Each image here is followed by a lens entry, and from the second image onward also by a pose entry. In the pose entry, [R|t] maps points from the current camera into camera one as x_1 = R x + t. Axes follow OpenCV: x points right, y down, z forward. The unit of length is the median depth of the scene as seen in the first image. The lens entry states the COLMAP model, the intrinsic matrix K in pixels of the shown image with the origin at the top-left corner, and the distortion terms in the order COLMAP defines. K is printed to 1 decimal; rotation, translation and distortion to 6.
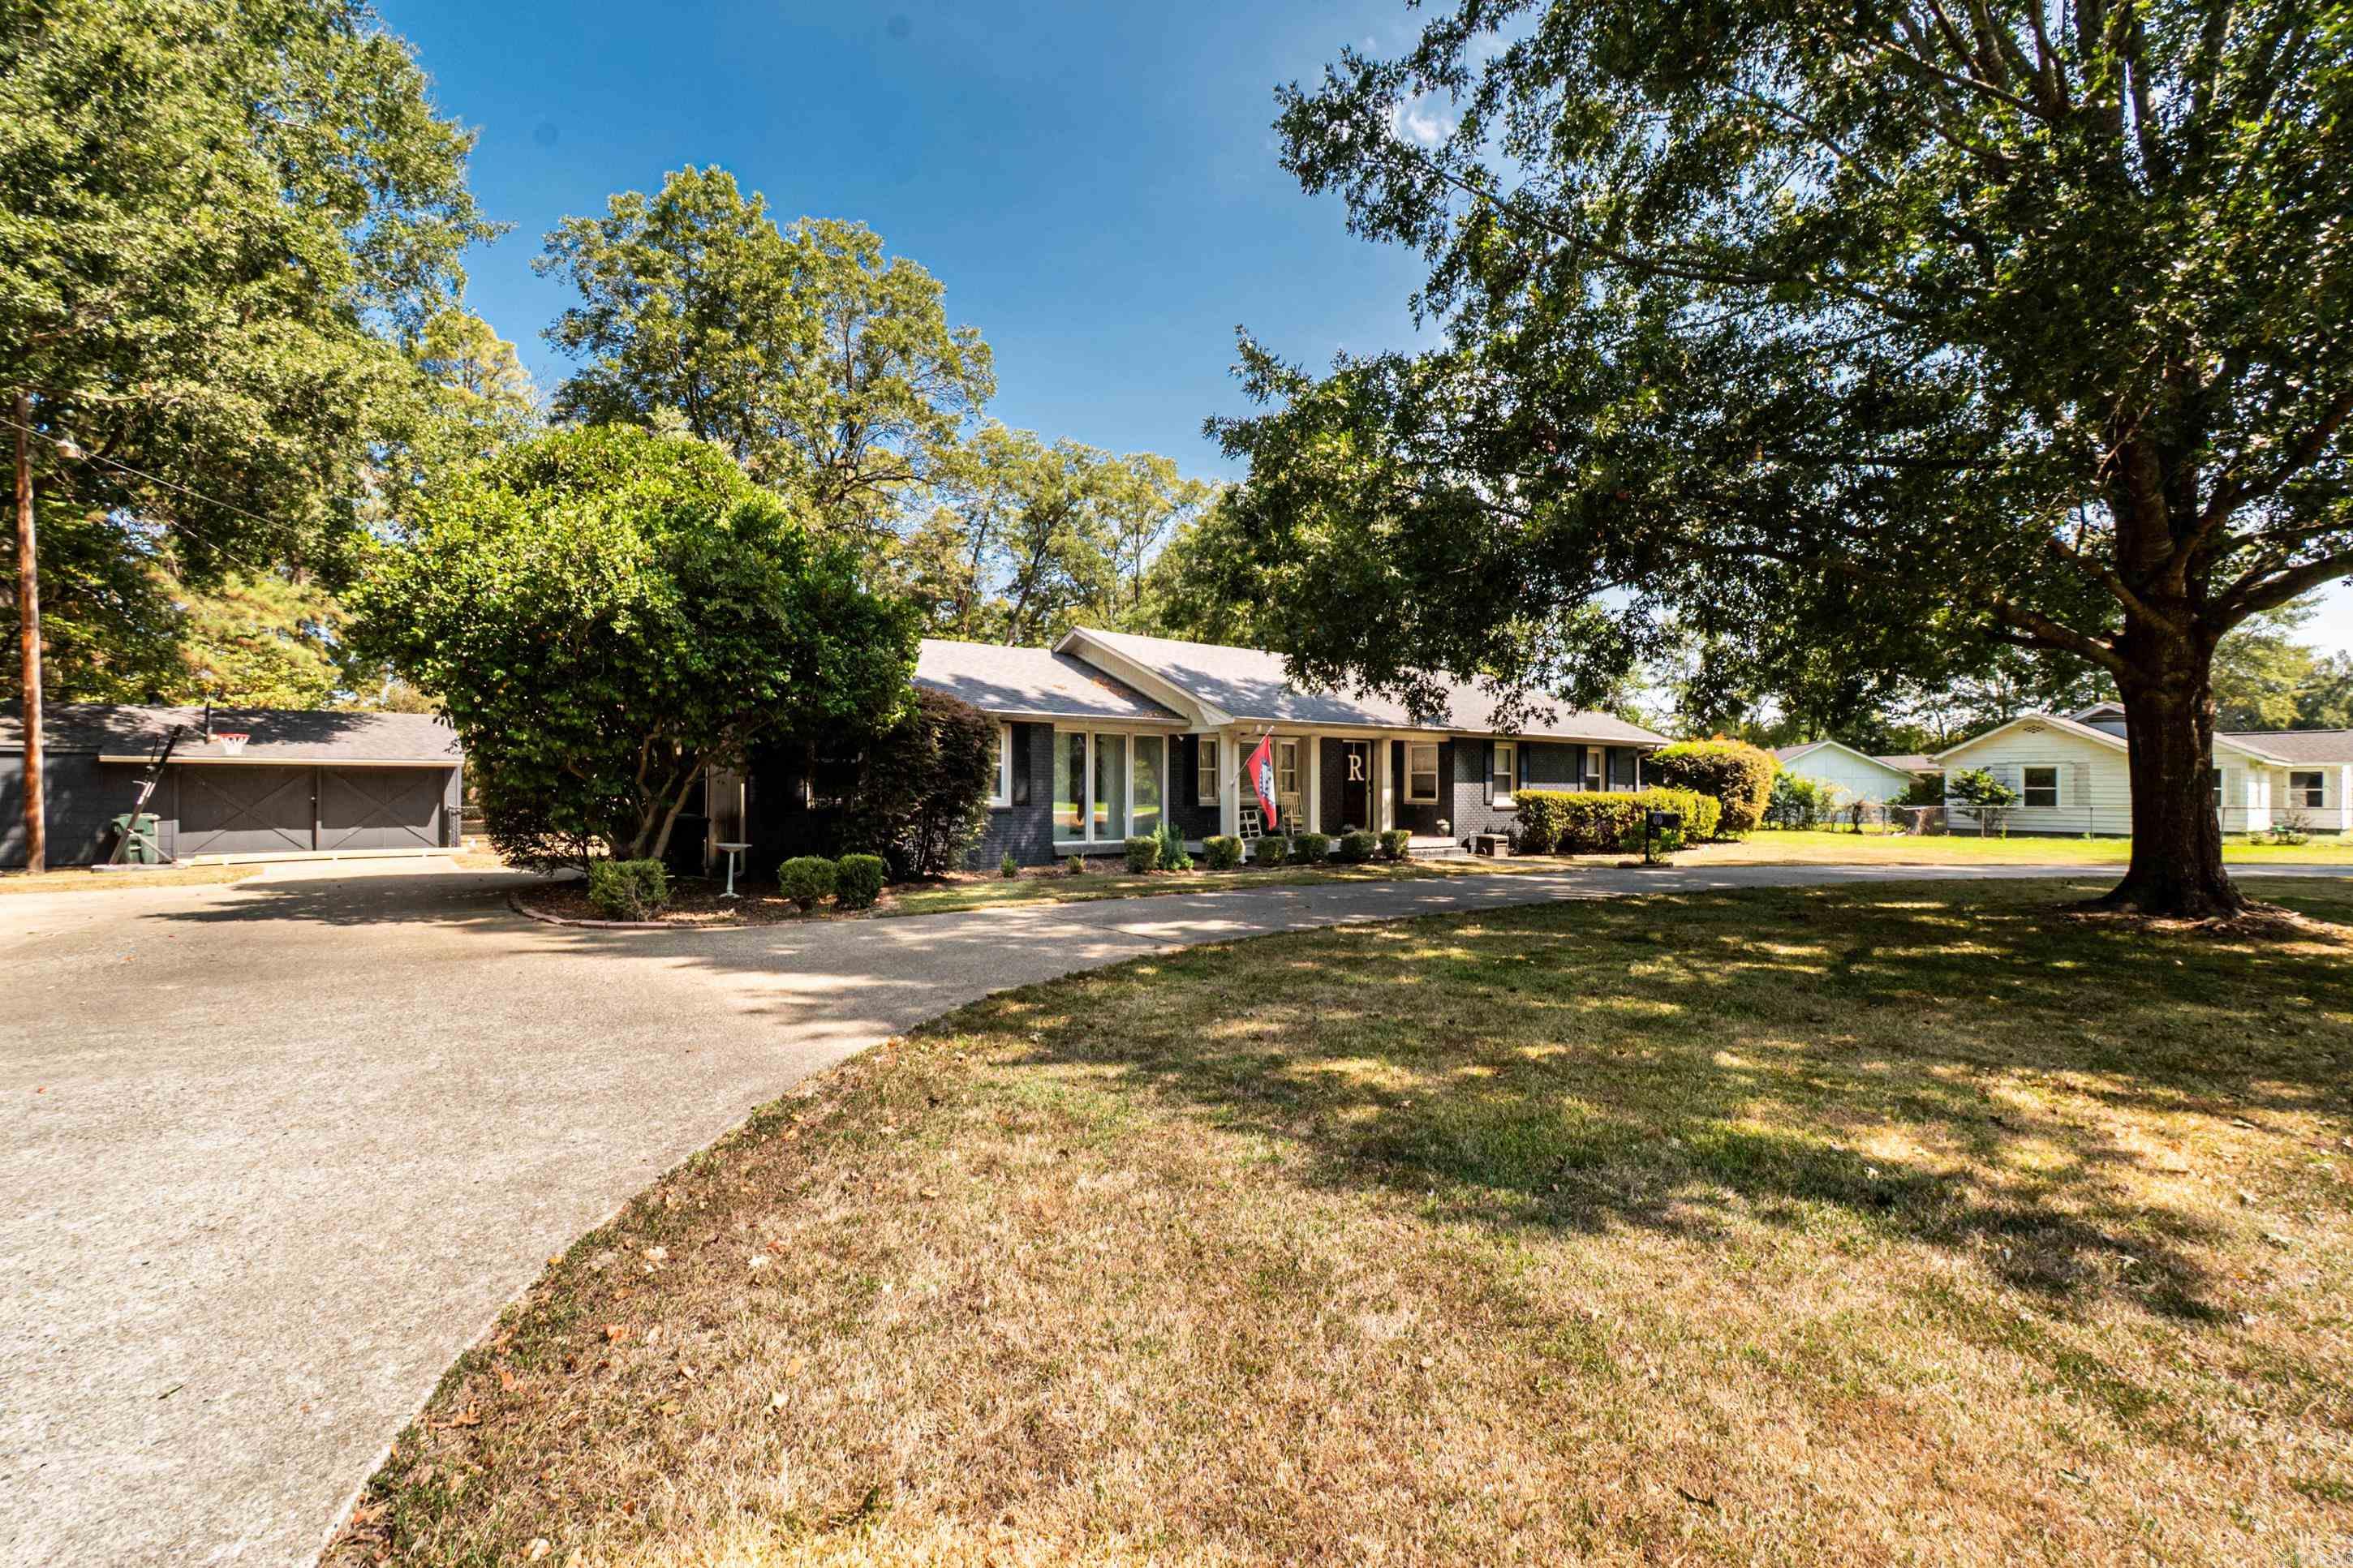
lens RADIAL K [[1036.5, 0, 1176.5], [0, 1036.5, 784.0], [0, 0, 1]] dist [0.000769, -0.000422]
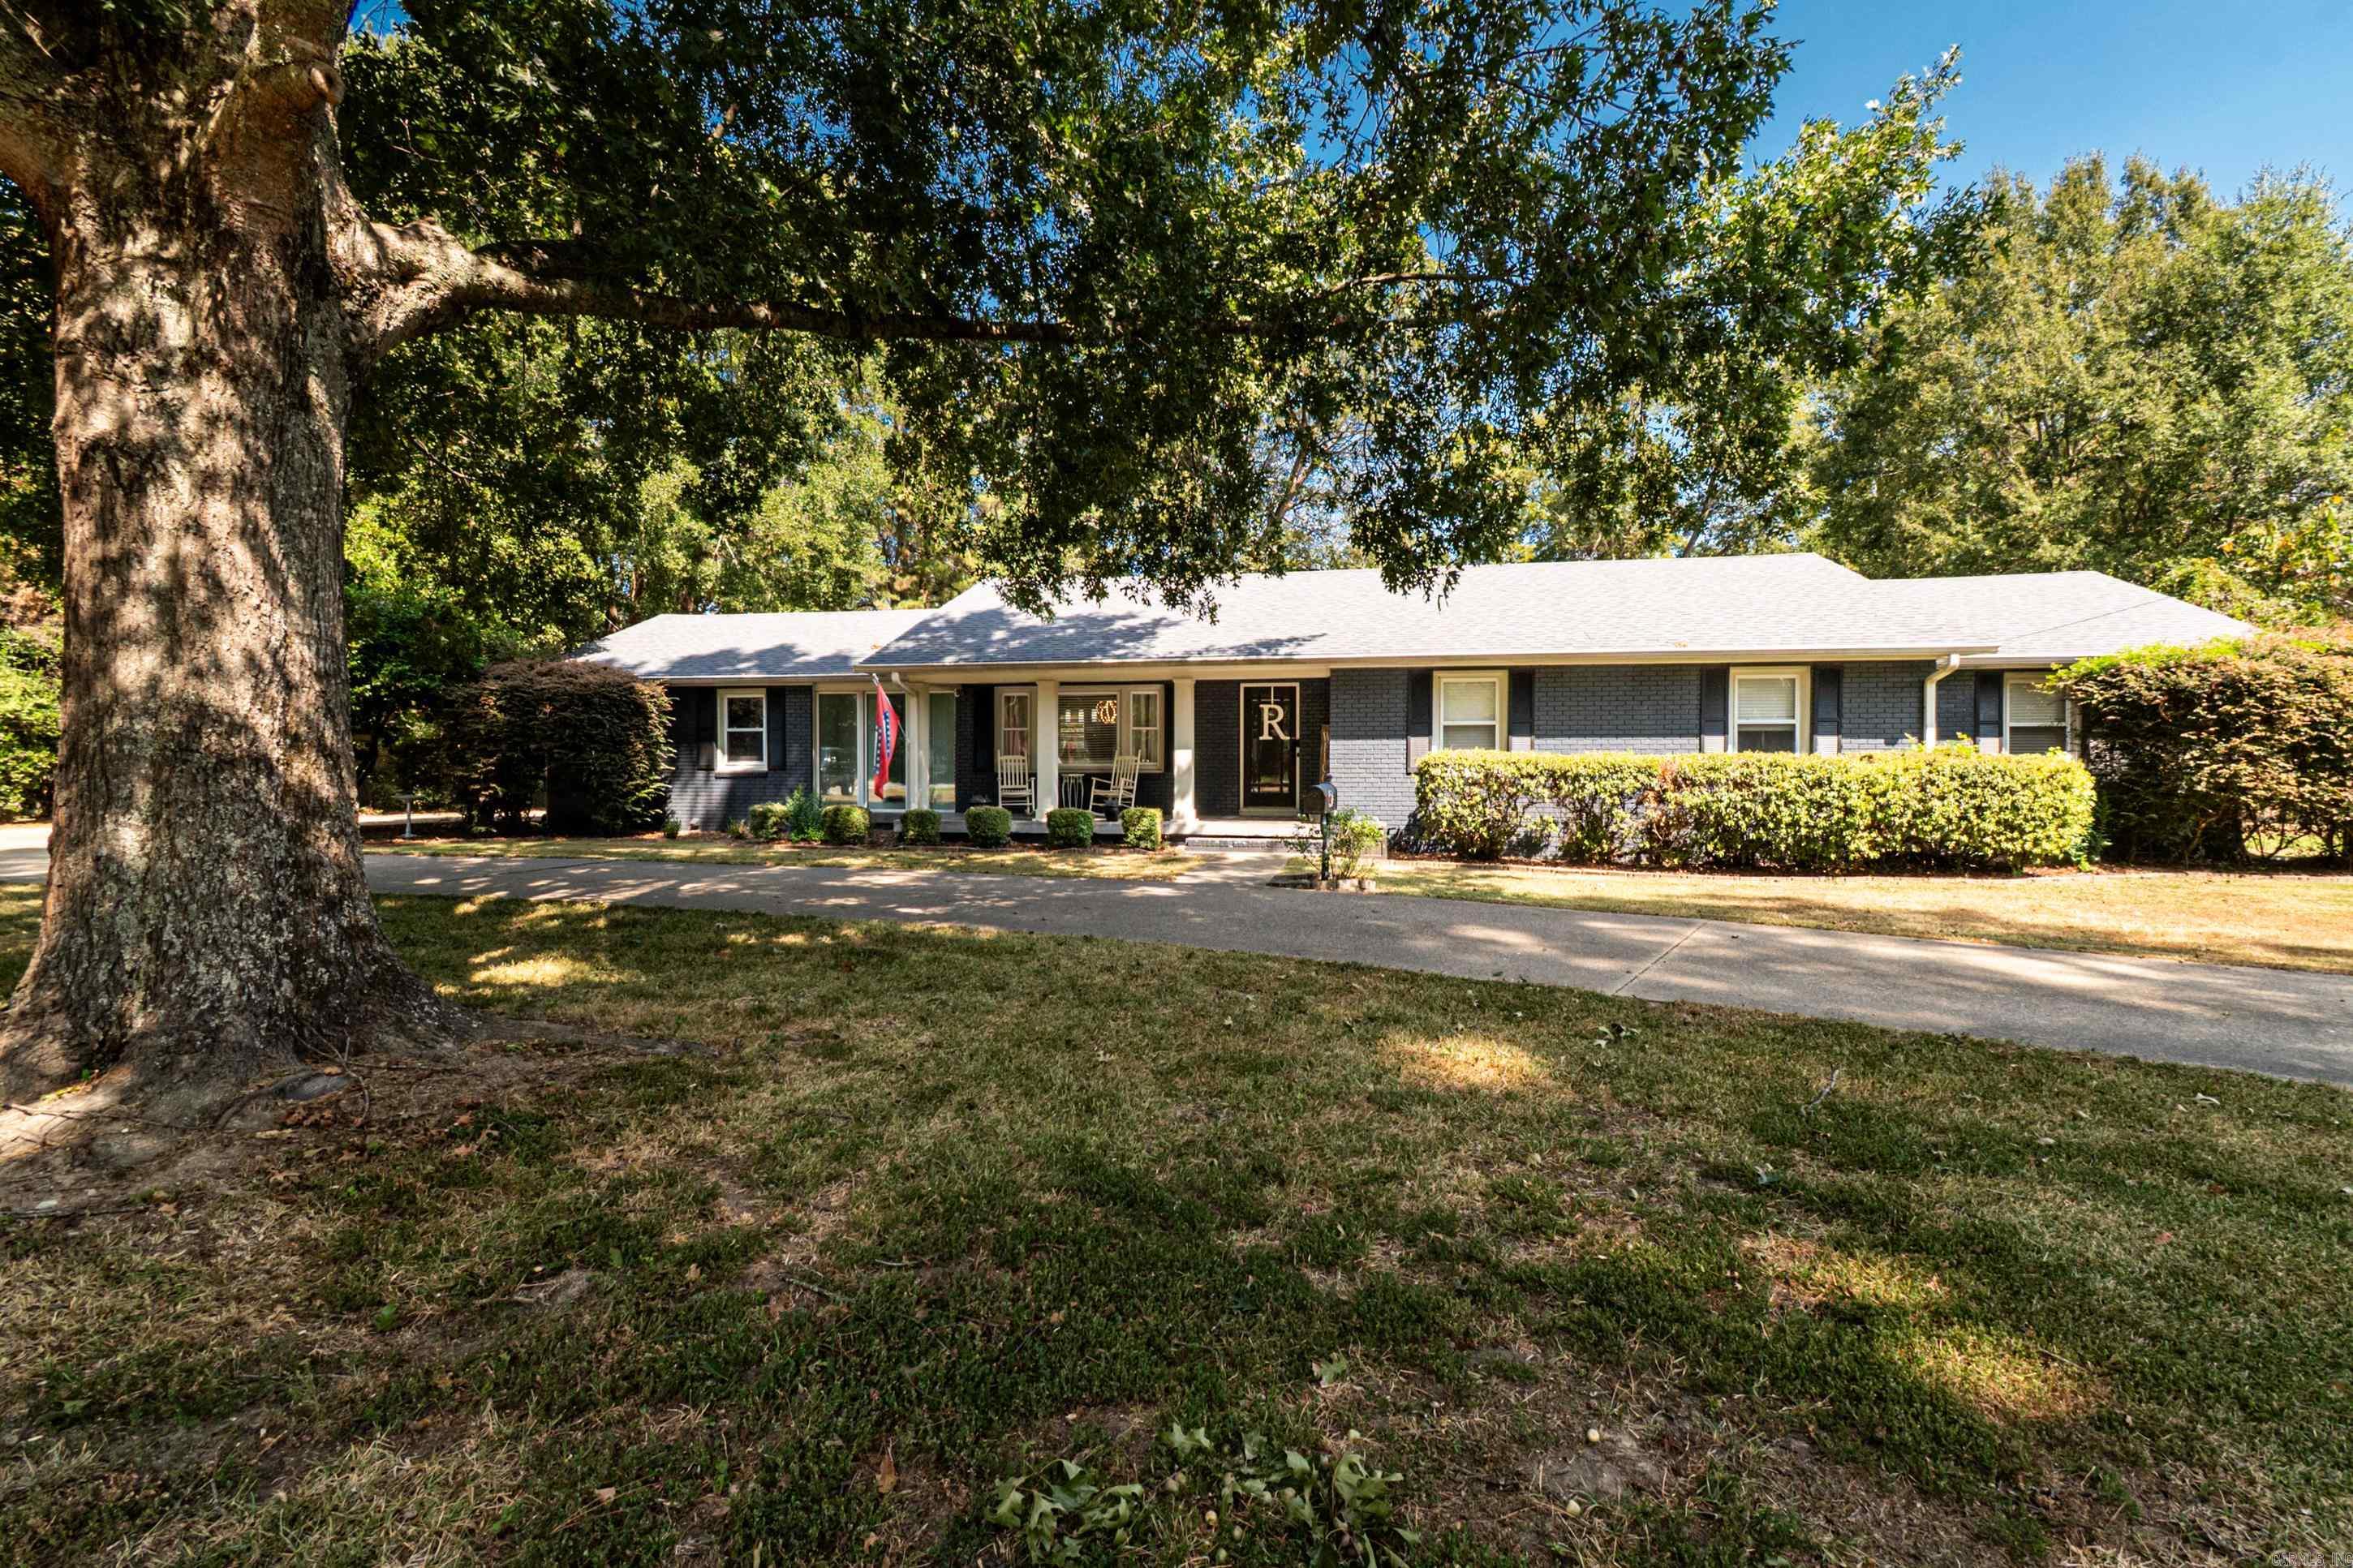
lens RADIAL K [[1036.5, 0, 1176.5], [0, 1036.5, 784.0], [0, 0, 1]] dist [0.000769, -0.000422]
pose [[0.674898, 0.008003, -0.737867, 0.649446], [0.001067, 0.999930, 0.011821, 0.018185], [0.737910, -0.008766, 0.674842, 0.478018]]
